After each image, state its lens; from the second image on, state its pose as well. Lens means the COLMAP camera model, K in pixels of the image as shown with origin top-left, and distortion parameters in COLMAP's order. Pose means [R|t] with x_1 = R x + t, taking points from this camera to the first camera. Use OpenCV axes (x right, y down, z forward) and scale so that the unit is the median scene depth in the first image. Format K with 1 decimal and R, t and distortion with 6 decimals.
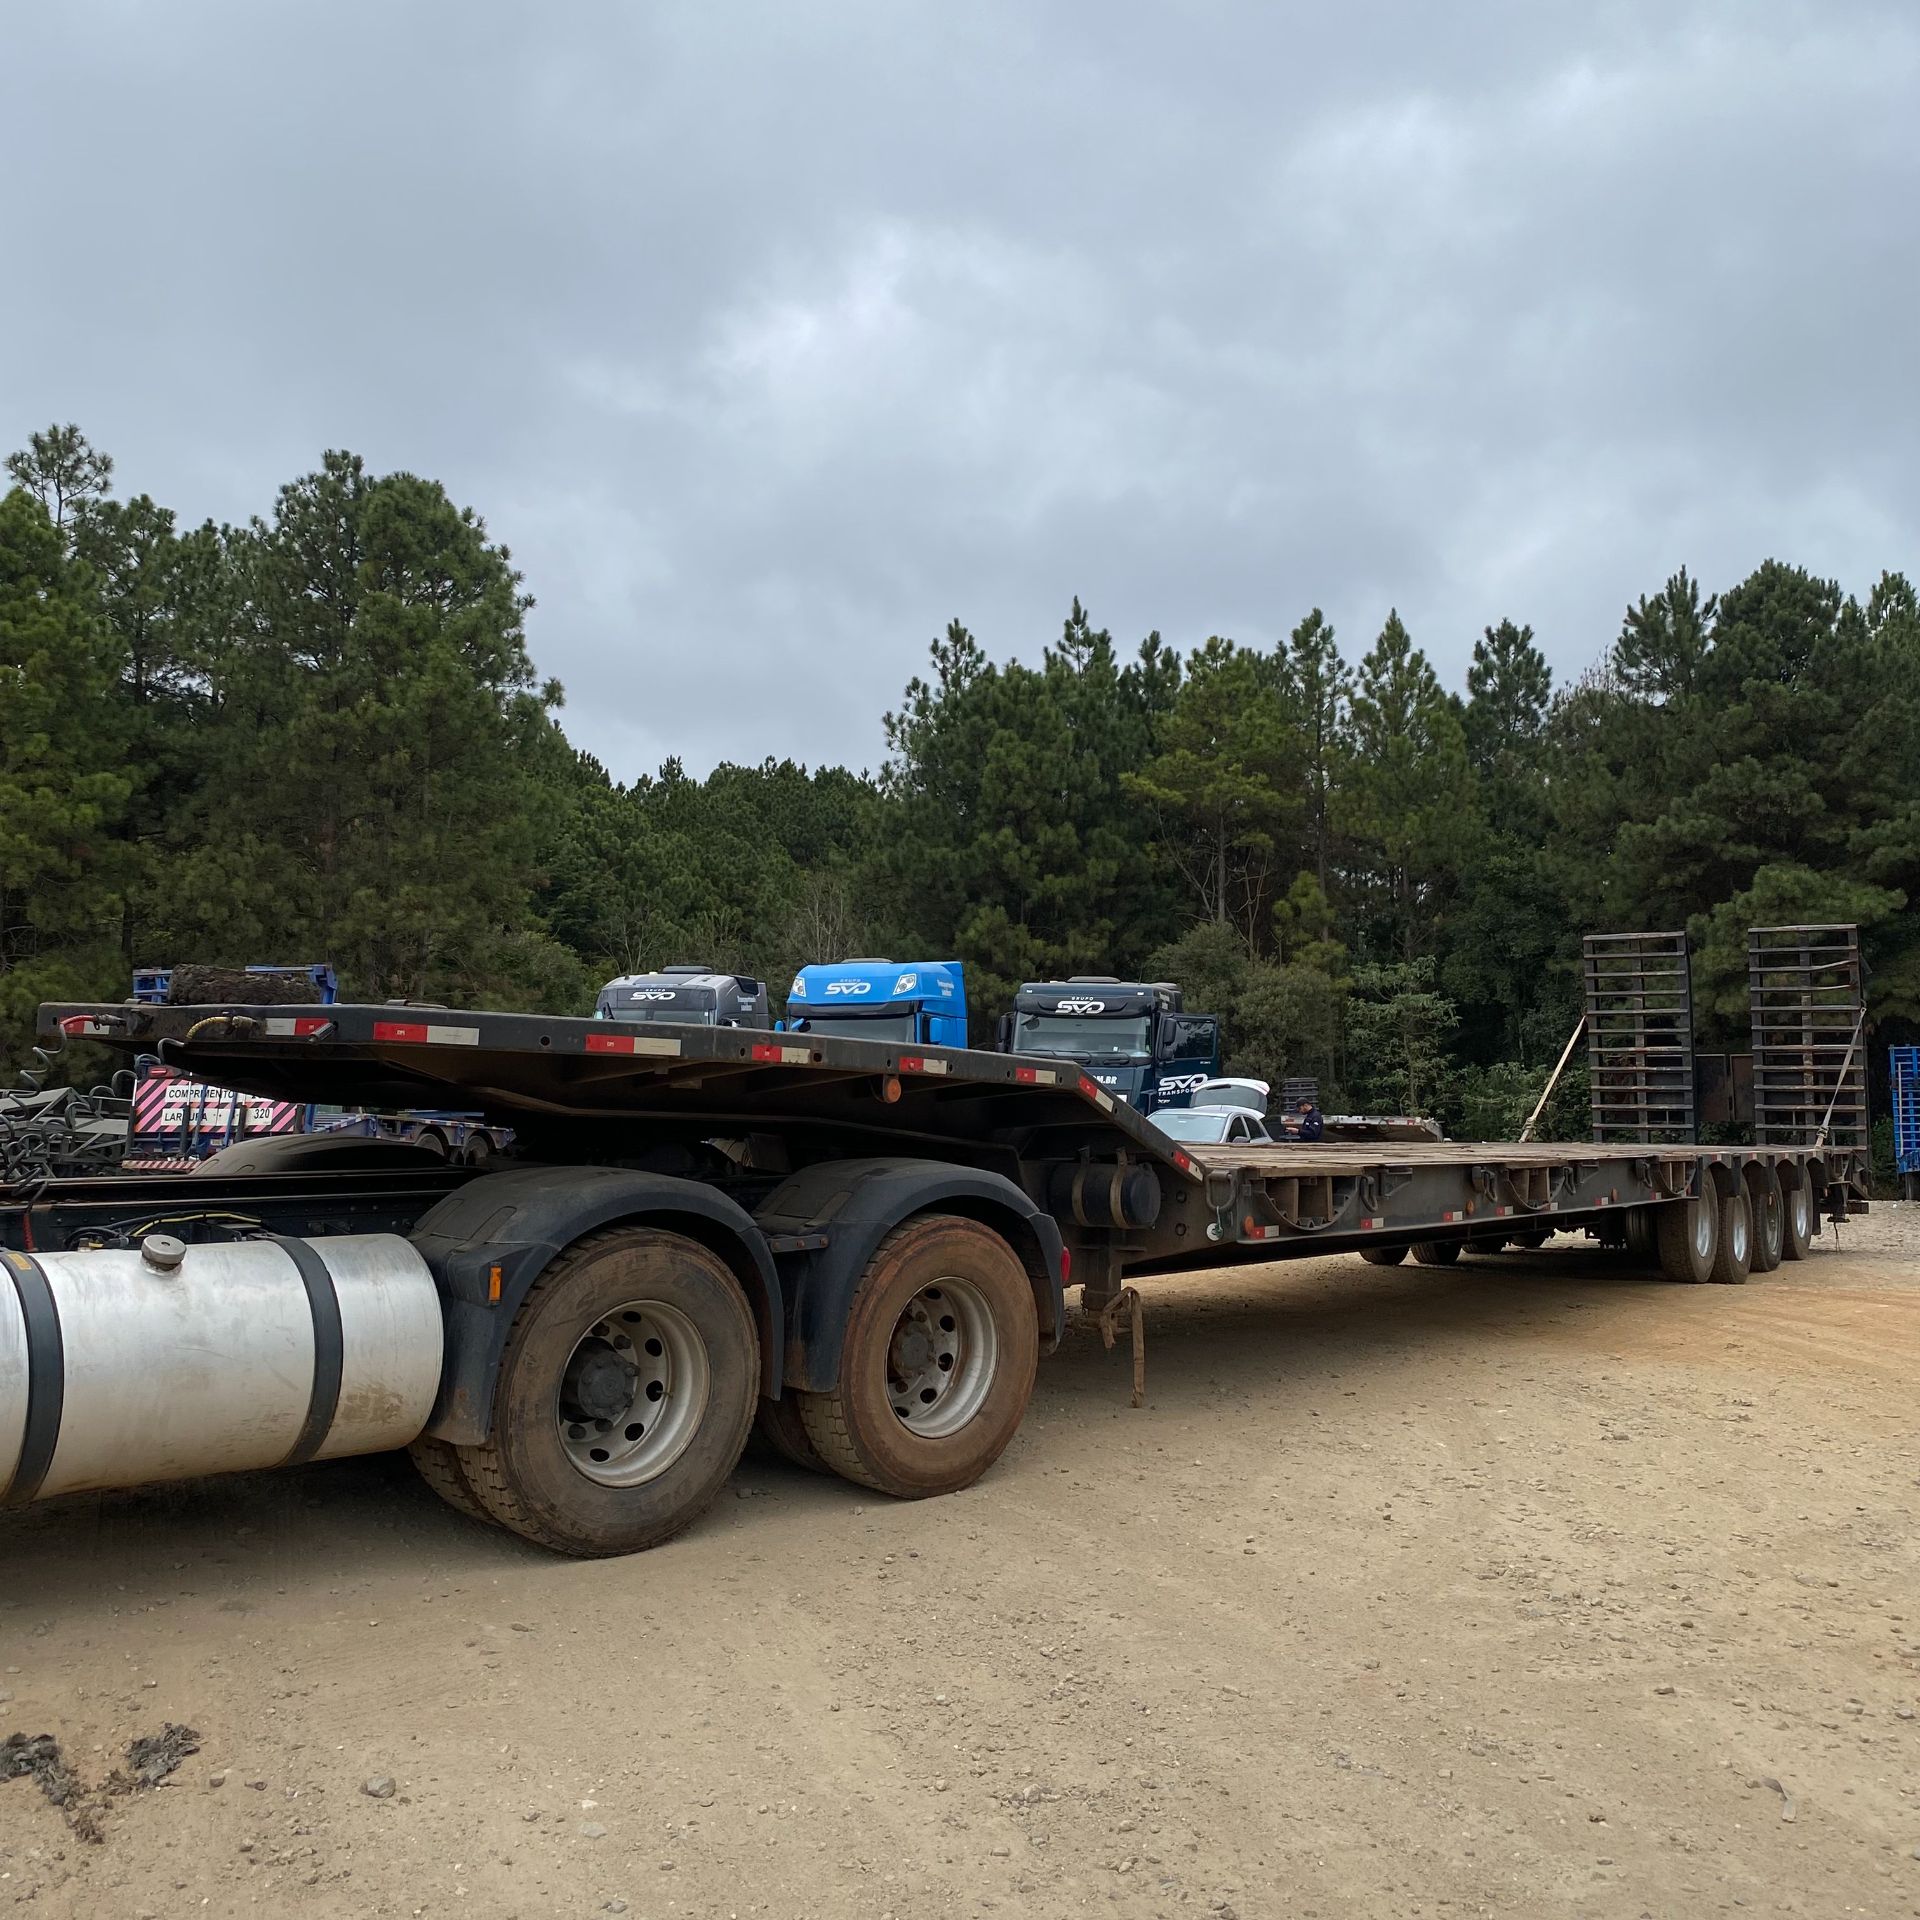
lens RADIAL K [[1964.0, 0, 929.4], [0, 1964.0, 883.2], [0, 0, 1]] dist [0.148330, -0.297304]
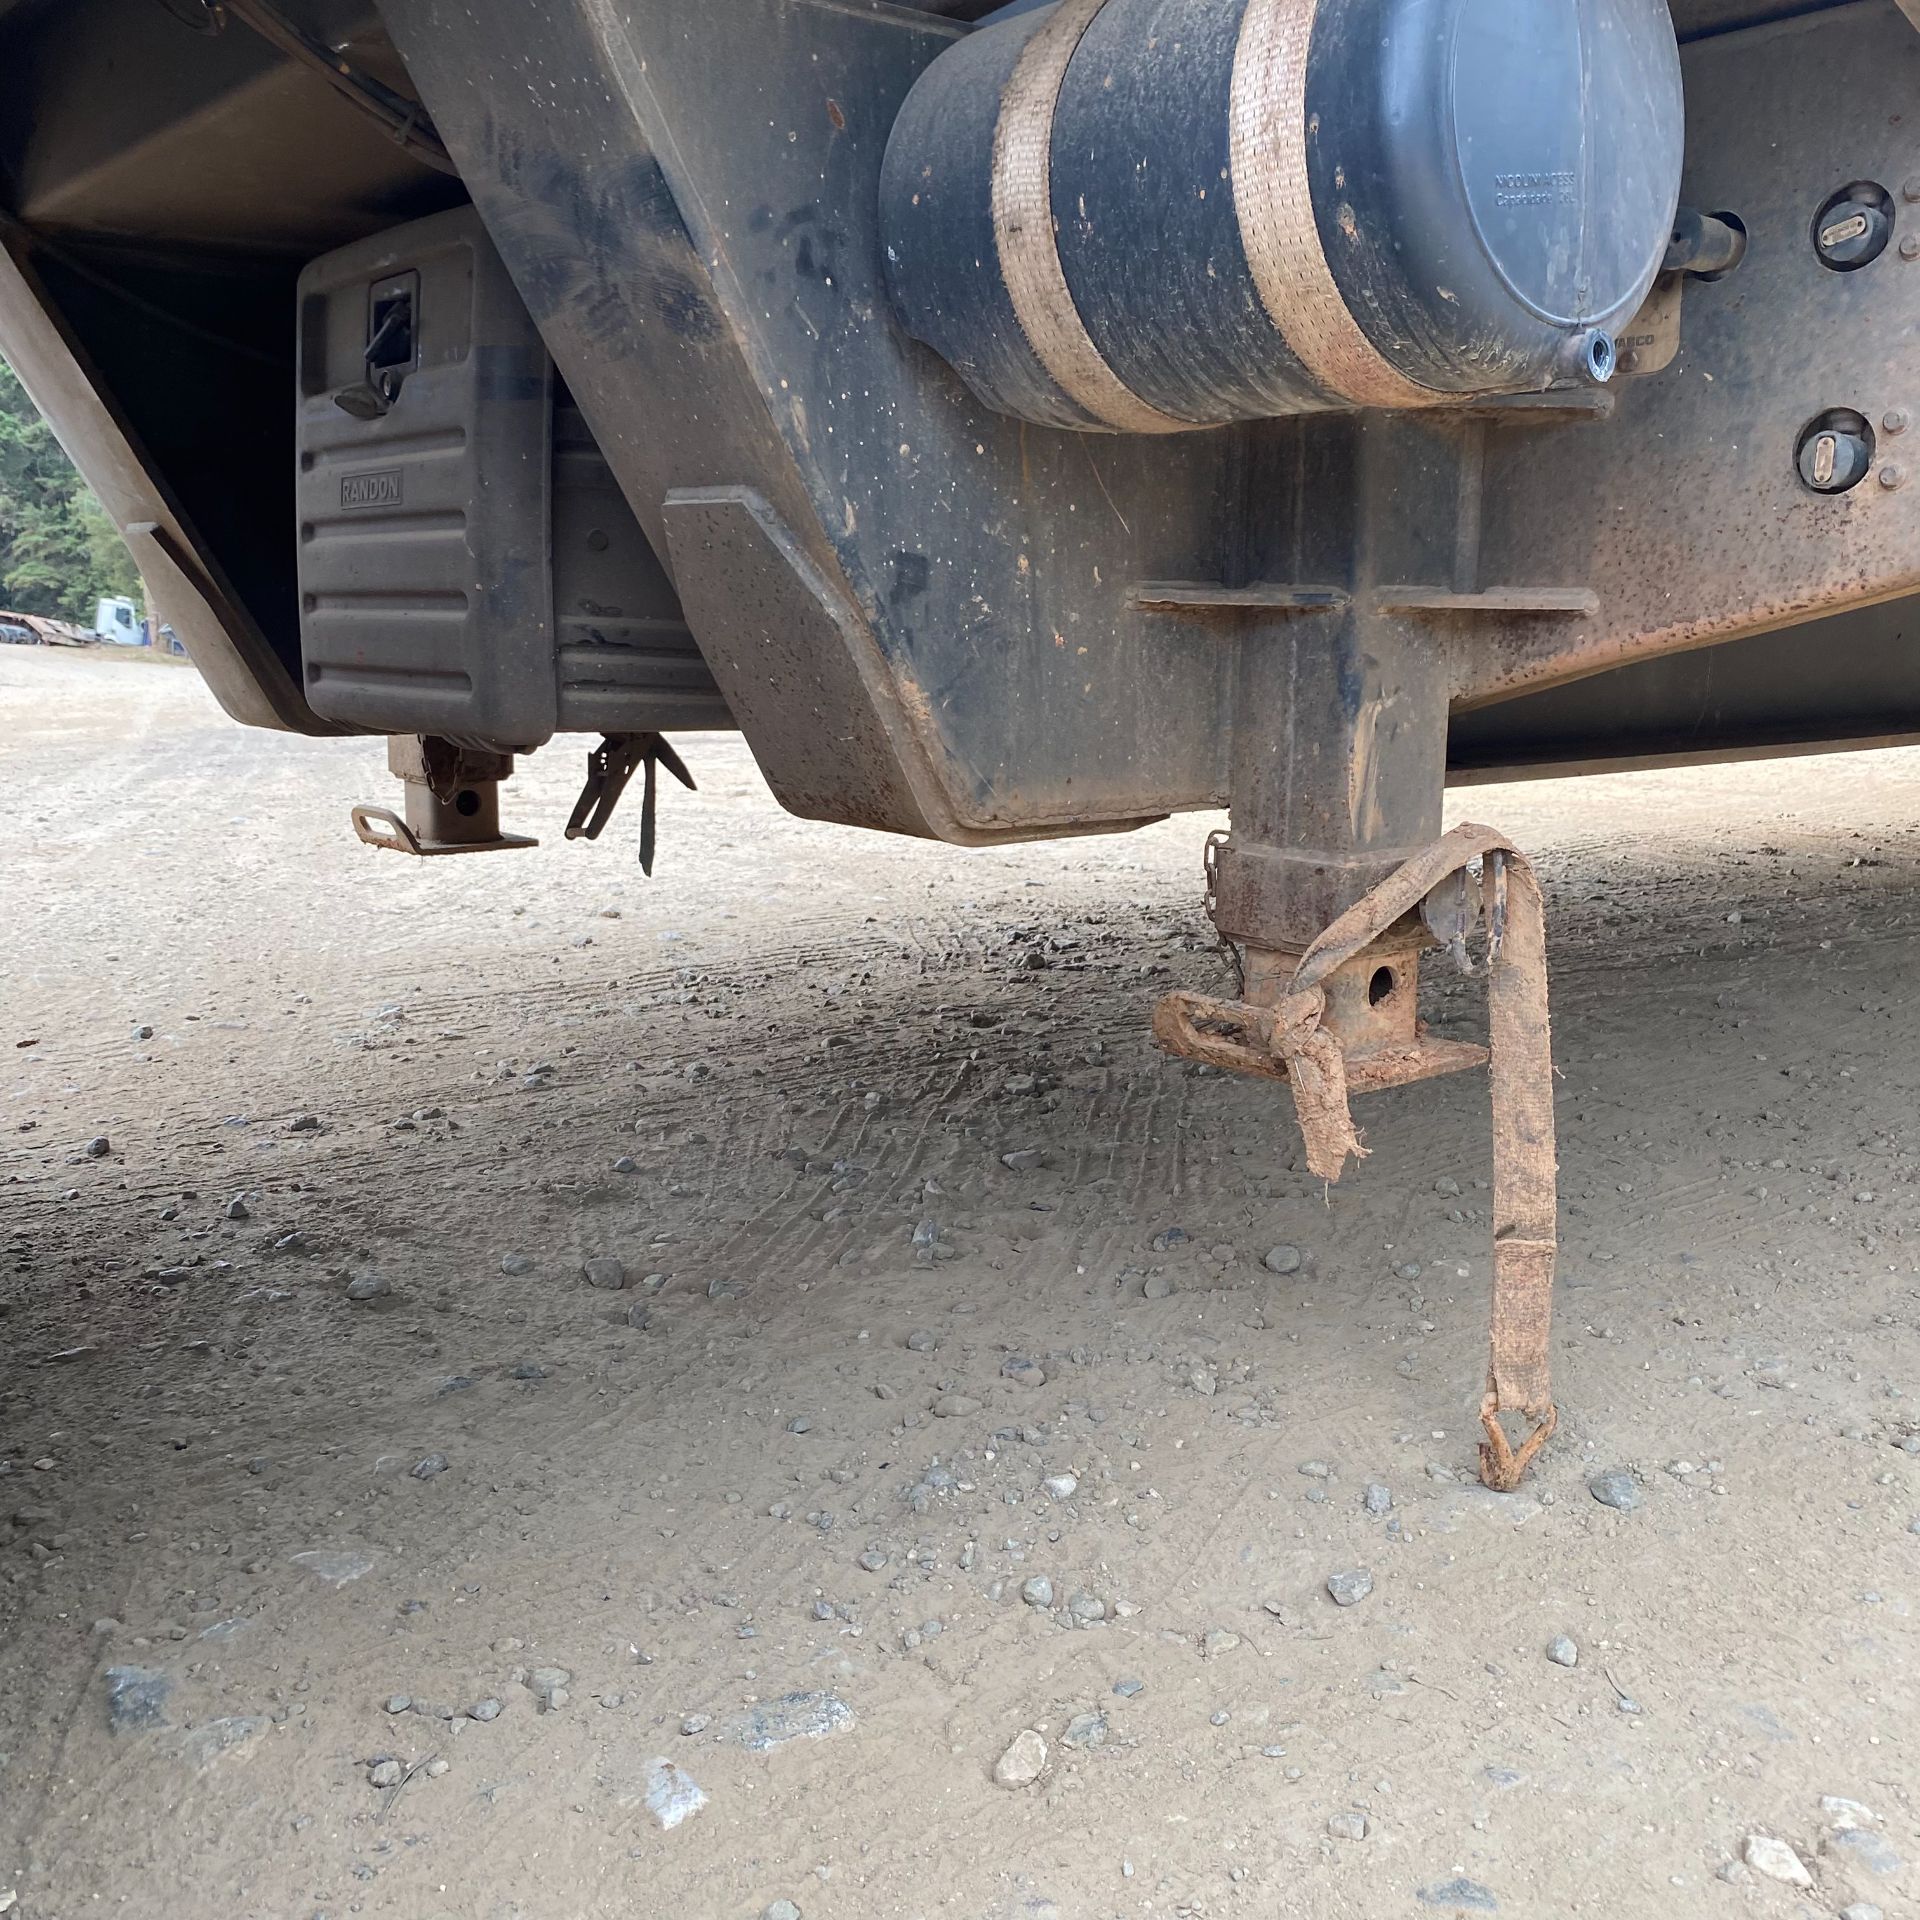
lens RADIAL K [[1964.0, 0, 929.4], [0, 1964.0, 883.2], [0, 0, 1]] dist [0.148330, -0.297304]
pose [[0.960378, 0.017889, -0.278126, 0.104216], [0.052876, 0.968118, 0.244849, 0.165455], [0.273639, -0.249853, 0.928814, 0.832653]]
